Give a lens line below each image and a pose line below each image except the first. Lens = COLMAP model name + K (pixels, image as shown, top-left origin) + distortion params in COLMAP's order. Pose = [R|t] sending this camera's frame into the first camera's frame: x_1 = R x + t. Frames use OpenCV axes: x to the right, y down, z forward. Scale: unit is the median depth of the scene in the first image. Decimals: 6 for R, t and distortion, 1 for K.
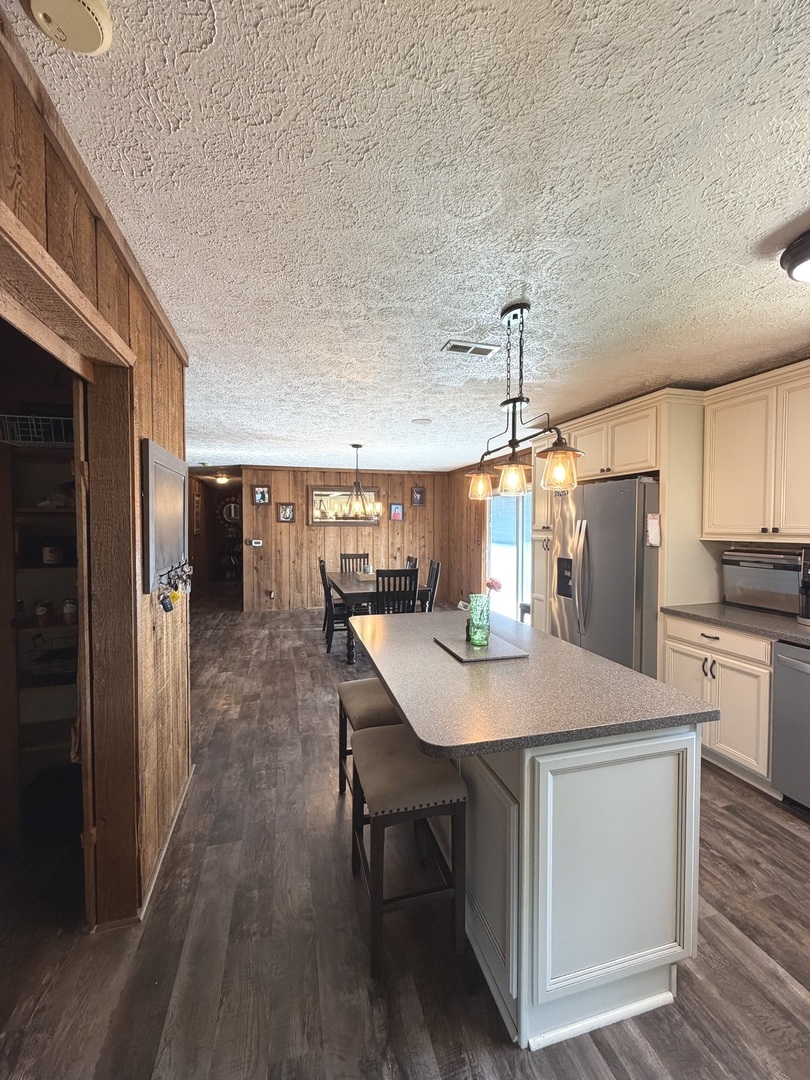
lens RADIAL K [[432.1, 0, 402.7], [0, 432.1, 537.2], [0, 0, 1]] dist [-0.000677, 0.000298]
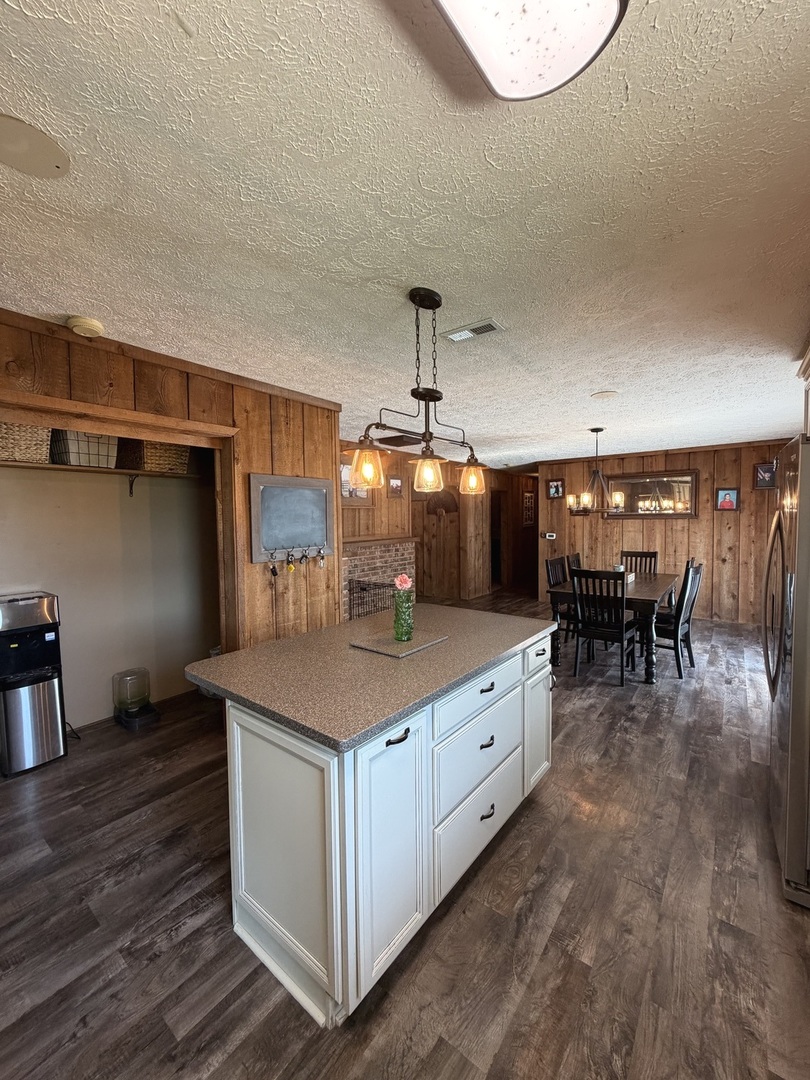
lens RADIAL K [[432.1, 0, 407.4], [0, 432.1, 537.2], [0, 0, 1]] dist [-0.000677, 0.000298]
pose [[0.596792, 0.026896, -0.801945, 0.381331], [-0.011530, 0.999622, 0.024945, -0.007530], [0.802313, -0.005640, 0.596877, 0.152745]]
